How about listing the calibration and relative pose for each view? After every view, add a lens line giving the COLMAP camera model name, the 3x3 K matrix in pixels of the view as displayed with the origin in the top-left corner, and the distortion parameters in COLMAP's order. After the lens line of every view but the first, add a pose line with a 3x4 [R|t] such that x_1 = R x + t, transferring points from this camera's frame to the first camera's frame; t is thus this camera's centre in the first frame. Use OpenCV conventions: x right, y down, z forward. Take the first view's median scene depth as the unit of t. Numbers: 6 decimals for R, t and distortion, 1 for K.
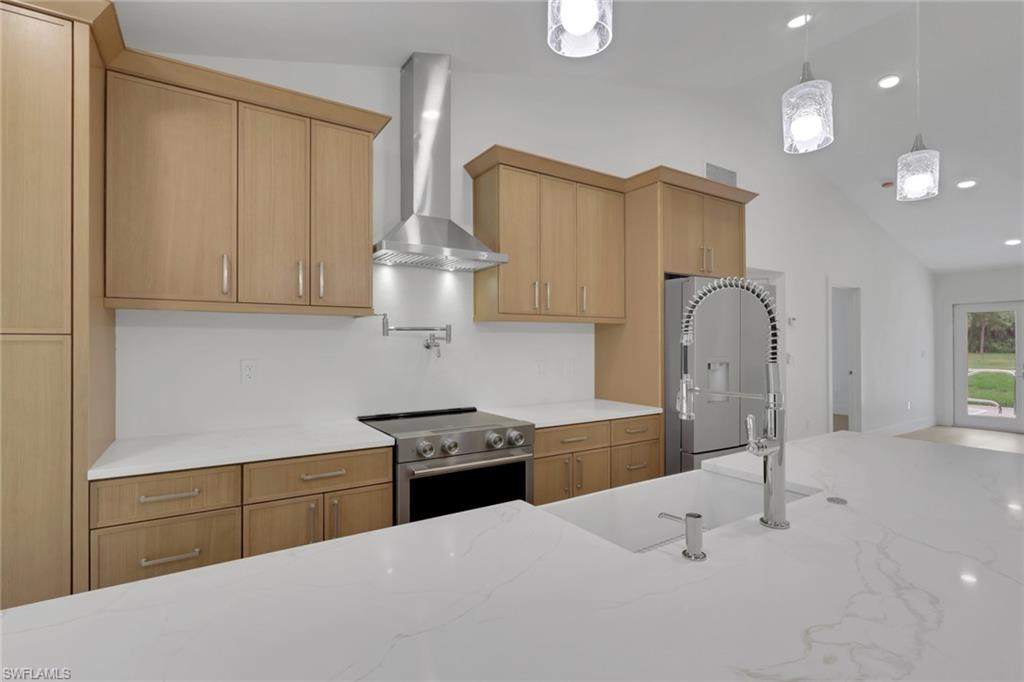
lens RADIAL K [[489.9, 0, 510.3], [0, 489.9, 341.8], [0, 0, 1]] dist [-0.004684, -0.000578]
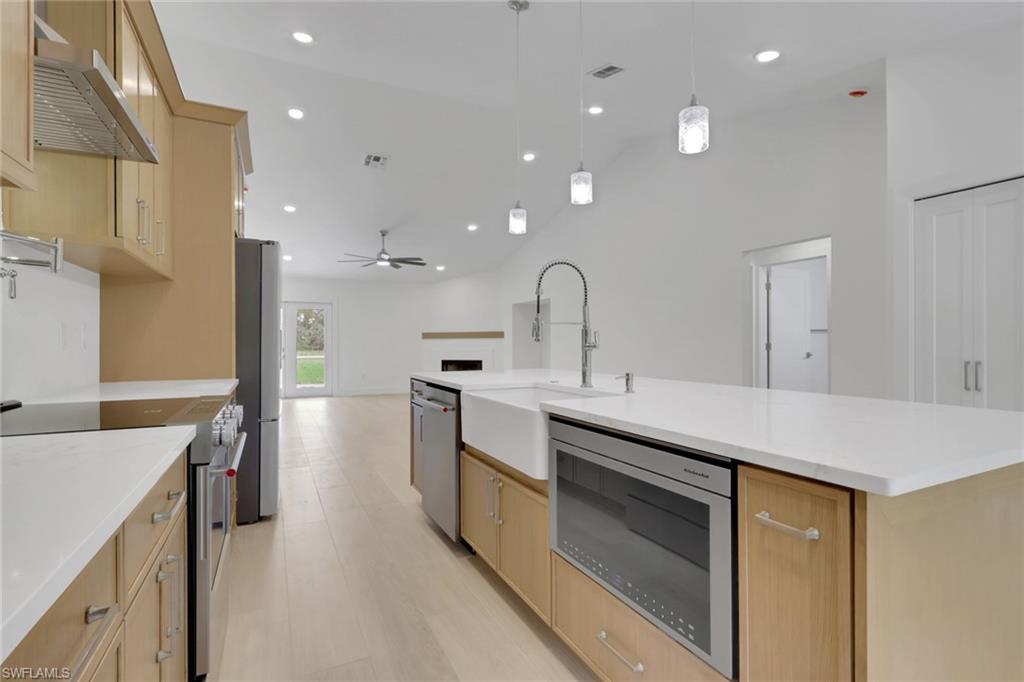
lens RADIAL K [[489.9, 0, 520.8], [0, 489.9, 343.4], [0, 0, 1]] dist [-0.004684, -0.000578]
pose [[0.104517, 0.002328, 0.994520, -0.544670], [-0.006063, 0.999980, -0.001704, 0.071583], [-0.994505, -0.005852, 0.104529, 0.390937]]
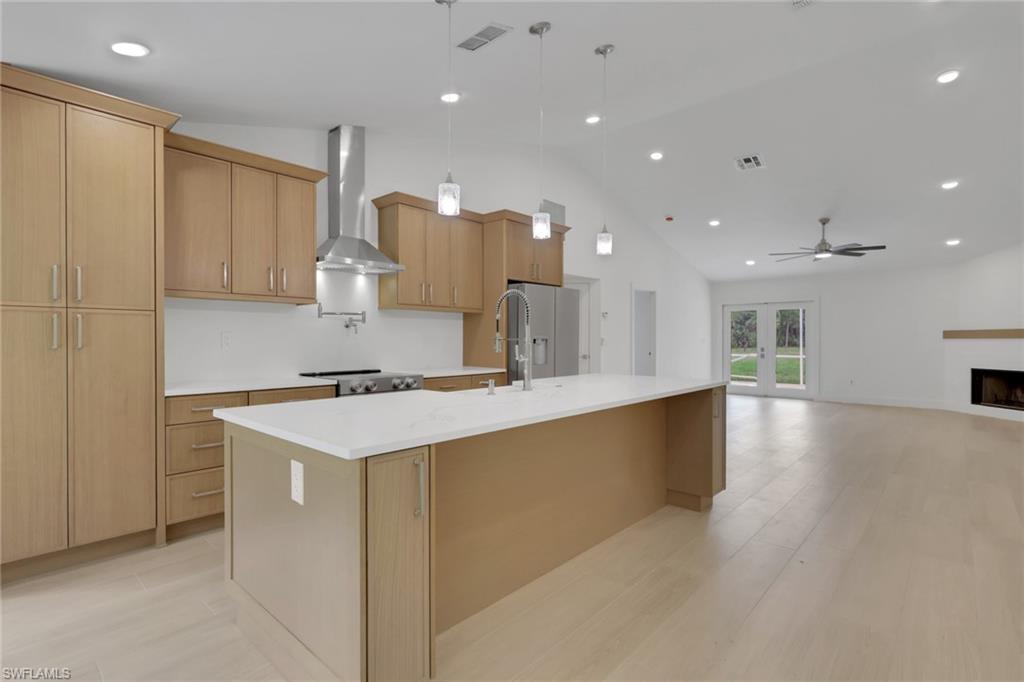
lens RADIAL K [[489.9, 0, 500.1], [0, 489.9, 353.3], [0, 0, 1]] dist [-0.004684, -0.000578]
pose [[0.972976, -0.003025, 0.230887, -0.063243], [-0.005015, 0.999401, 0.034229, 0.037306], [-0.230853, -0.034462, 0.972378, -0.505741]]
